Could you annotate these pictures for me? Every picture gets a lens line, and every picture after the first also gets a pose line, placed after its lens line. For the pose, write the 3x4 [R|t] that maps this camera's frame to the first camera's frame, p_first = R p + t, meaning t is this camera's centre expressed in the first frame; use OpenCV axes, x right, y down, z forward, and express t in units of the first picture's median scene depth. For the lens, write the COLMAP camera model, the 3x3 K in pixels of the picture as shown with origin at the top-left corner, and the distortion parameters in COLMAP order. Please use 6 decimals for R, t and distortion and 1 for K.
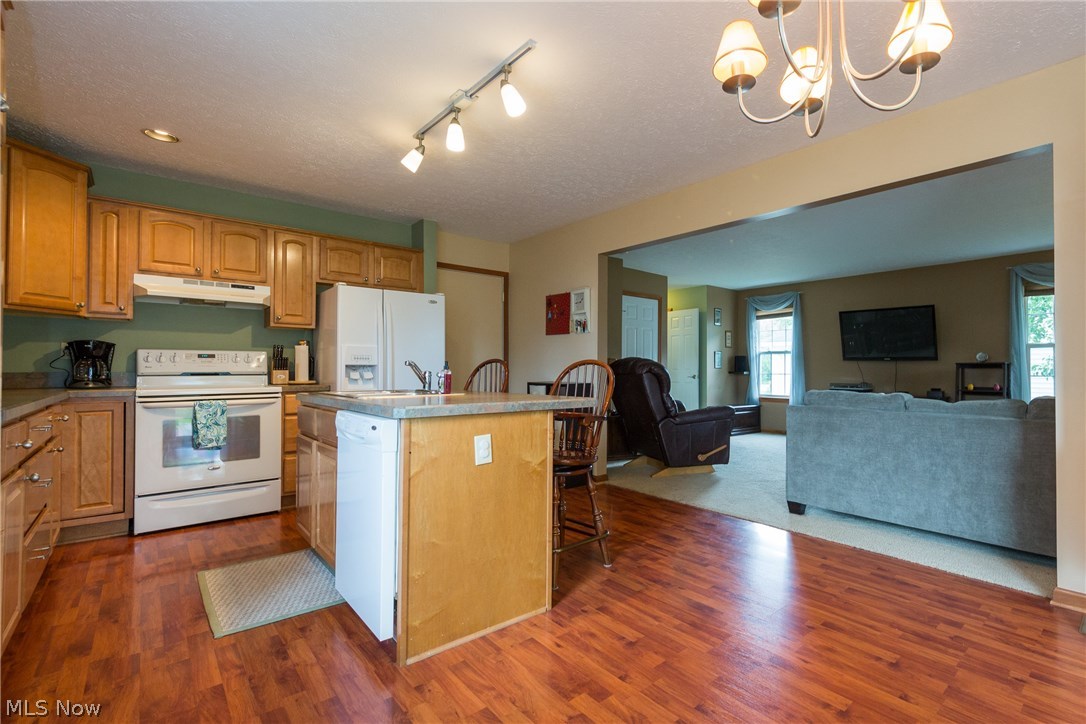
lens RADIAL K [[529.3, 0, 545.0], [0, 529.3, 365.4], [0, 0, 1]] dist [0.002230, -0.000095]
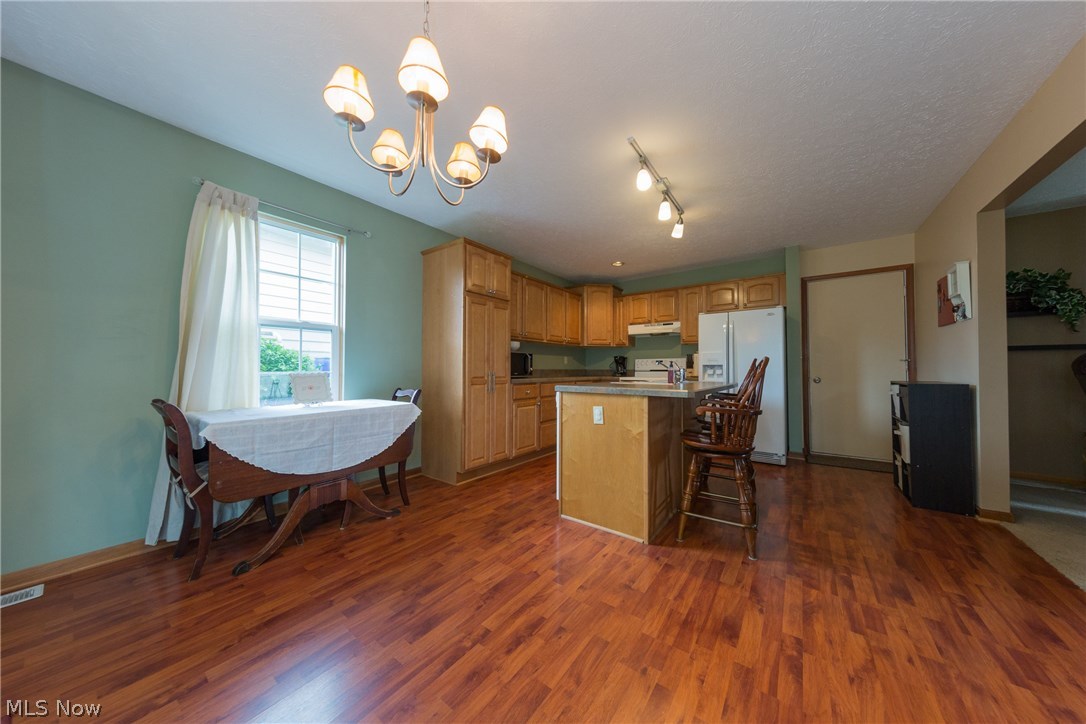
lens RADIAL K [[318.3, 0, 545.6], [0, 318.3, 363.0], [0, 0, 1]] dist [0.001579, 0.000039]
pose [[0.241522, -0.020620, -0.970176, 0.653007], [0.006707, 0.999786, -0.019580, 0.012511], [0.970372, -0.001778, 0.241608, 0.488395]]
